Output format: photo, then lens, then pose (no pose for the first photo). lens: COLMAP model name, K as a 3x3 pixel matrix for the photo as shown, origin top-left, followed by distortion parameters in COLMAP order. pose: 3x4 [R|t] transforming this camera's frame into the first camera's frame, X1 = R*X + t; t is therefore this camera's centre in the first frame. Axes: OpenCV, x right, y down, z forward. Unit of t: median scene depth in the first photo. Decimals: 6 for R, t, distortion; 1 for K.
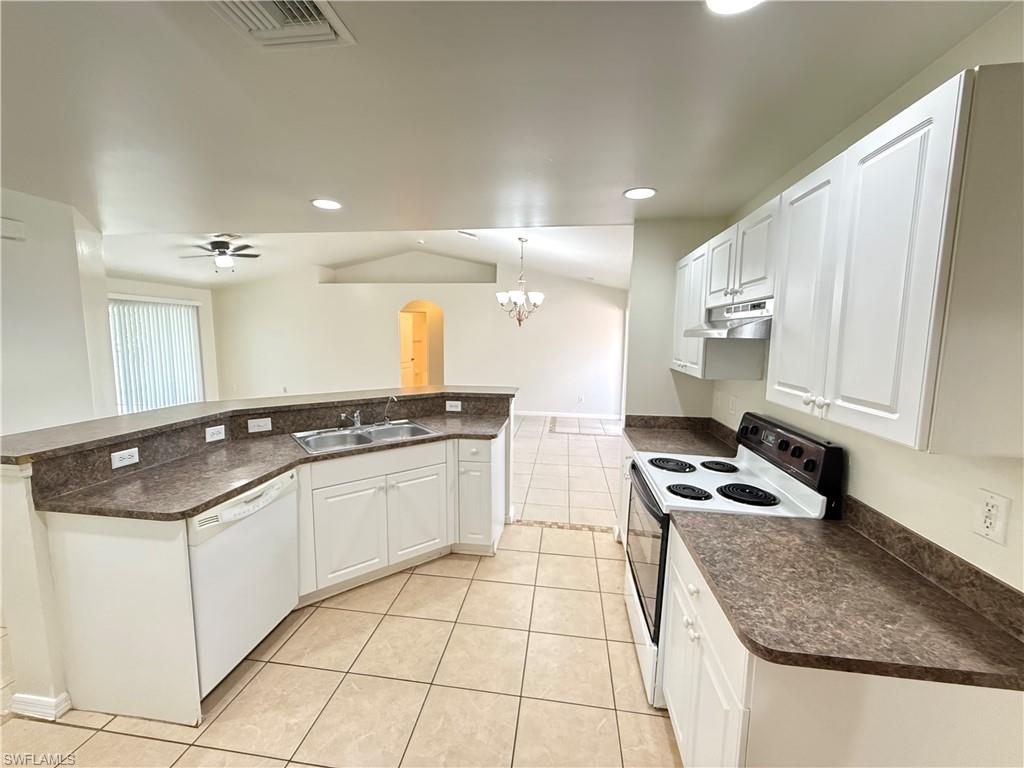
lens RADIAL K [[409.9, 0, 515.6], [0, 409.9, 382.6], [0, 0, 1]] dist [-0.001027, -0.000299]
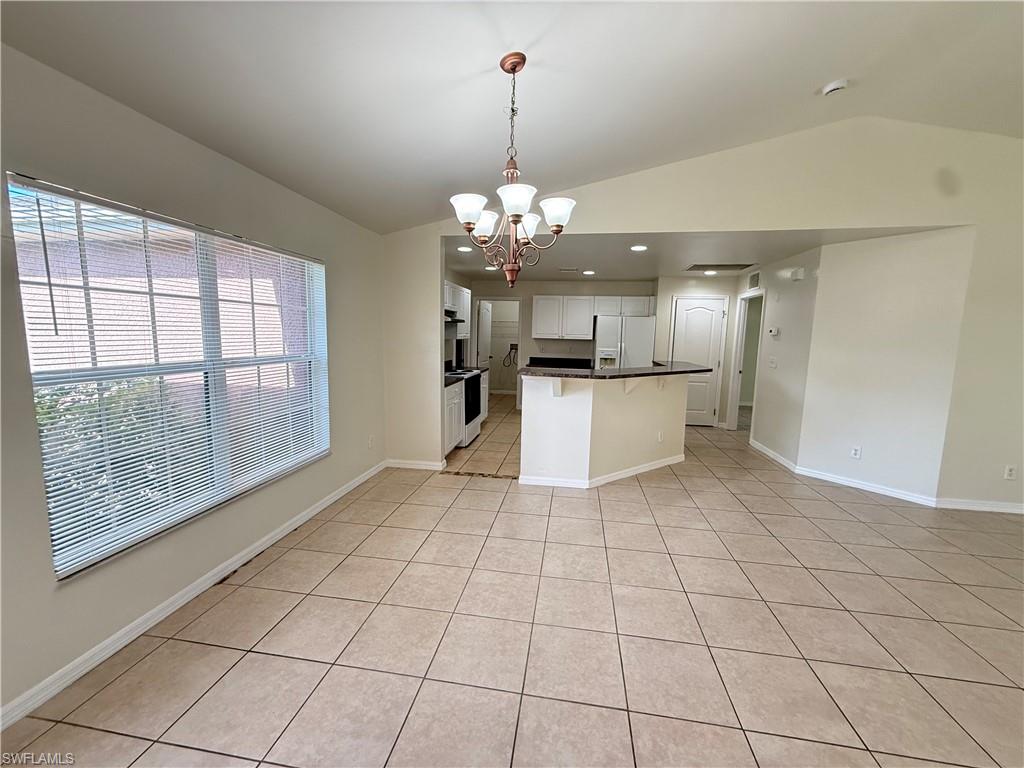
lens RADIAL K [[409.9, 0, 507.8], [0, 409.9, 382.6], [0, 0, 1]] dist [-0.001027, -0.000299]
pose [[-0.998656, -0.039129, 0.033979, -0.002917], [-0.030057, 0.971459, 0.235296, -0.341687], [-0.042216, 0.233958, -0.971330, 3.439661]]
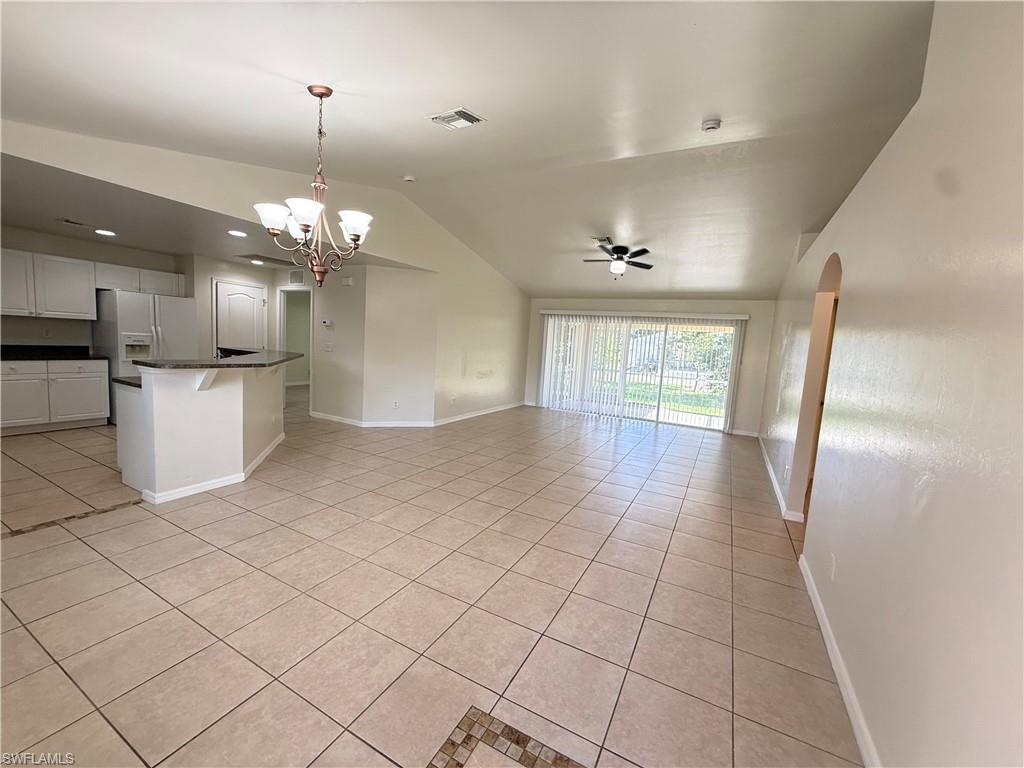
lens RADIAL K [[409.9, 0, 512.4], [0, 409.9, 384.5], [0, 0, 1]] dist [-0.001027, -0.000299]
pose [[-0.353778, 0.062944, -0.933209, 0.905569], [-0.176723, 0.975264, 0.132776, -0.313997], [0.918483, 0.211892, -0.333903, 3.336065]]
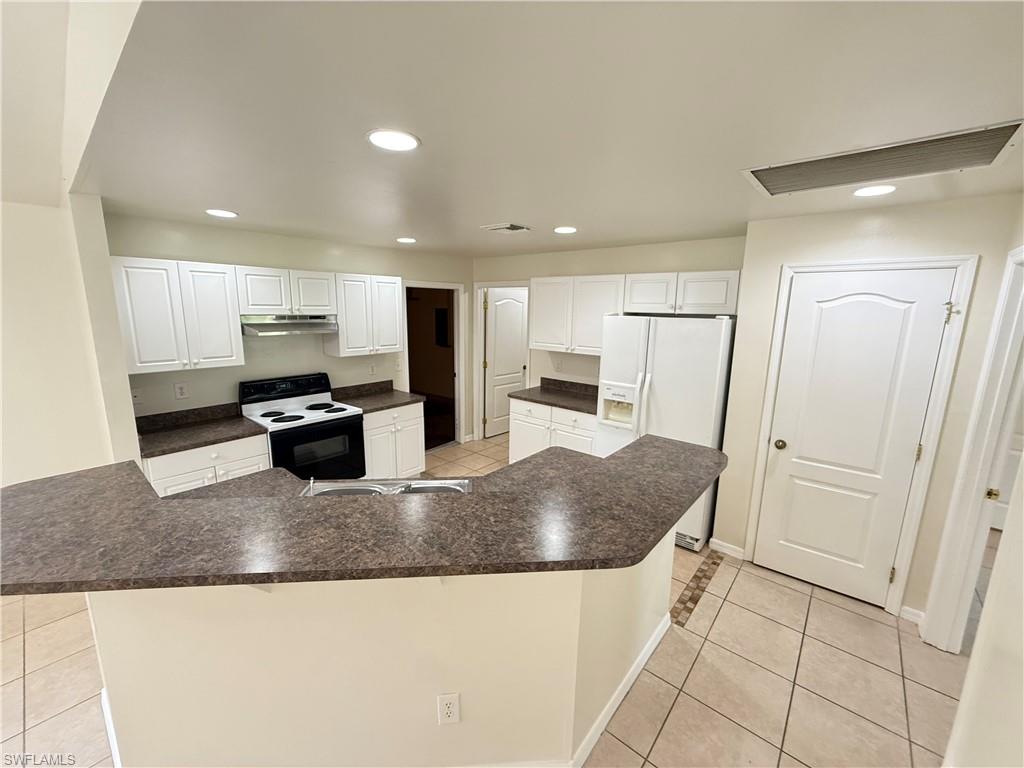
lens RADIAL K [[409.9, 0, 514.2], [0, 409.9, 387.1], [0, 0, 1]] dist [-0.001027, -0.000299]
pose [[-0.837386, -0.129538, 0.531041, -1.143480], [0.041340, 0.953723, 0.297832, -0.339960], [-0.545047, 0.271353, -0.793279, 1.749584]]
